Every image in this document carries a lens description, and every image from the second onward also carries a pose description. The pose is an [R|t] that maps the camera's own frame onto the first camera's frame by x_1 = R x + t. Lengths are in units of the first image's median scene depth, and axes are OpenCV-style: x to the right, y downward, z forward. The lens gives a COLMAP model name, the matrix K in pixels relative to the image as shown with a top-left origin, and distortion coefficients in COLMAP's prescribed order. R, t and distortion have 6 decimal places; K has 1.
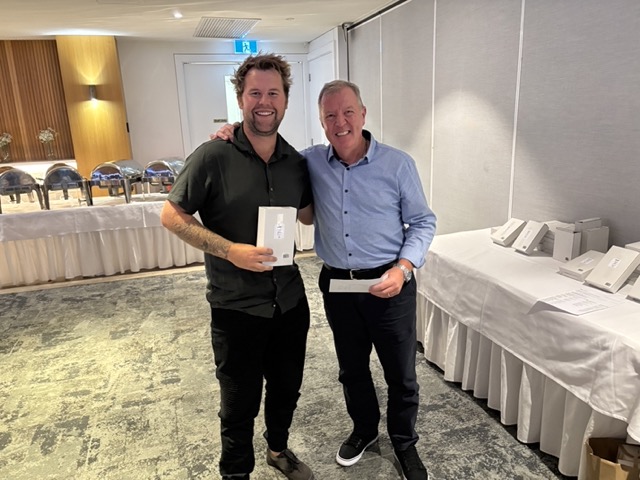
lens RADIAL K [[487.5, 0, 317.0], [0, 487.5, 242.7], [0, 0, 1]] dist [0.049690, -0.054756]
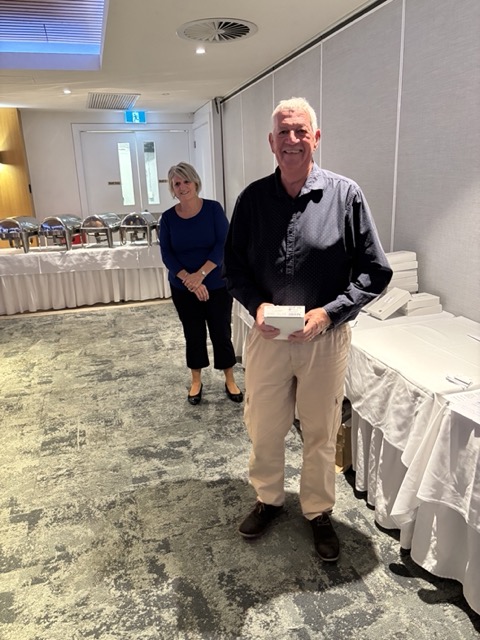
lens RADIAL K [[488.7, 0, 236.3], [0, 488.7, 317.7], [0, 0, 1]] dist [0.037878, -0.029624]
pose [[0.999921, 0.005297, -0.011387, 0.213091], [-0.005073, 0.999794, 0.019628, 0.078234], [0.011488, -0.019569, 0.999743, -0.278598]]
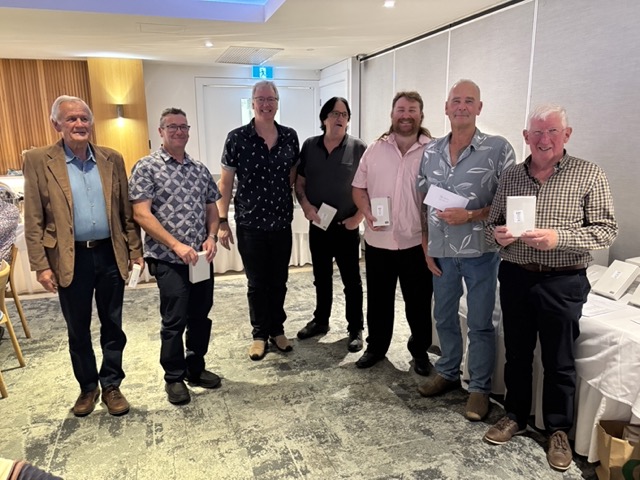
lens RADIAL K [[488.7, 0, 316.0], [0, 488.7, 241.7], [0, 0, 1]] dist [0.037878, -0.029624]
pose [[0.999443, 0.022194, 0.024941, -0.100882], [-0.021172, 0.998955, -0.040509, 0.018396], [-0.025814, 0.039959, 0.998868, -0.110935]]
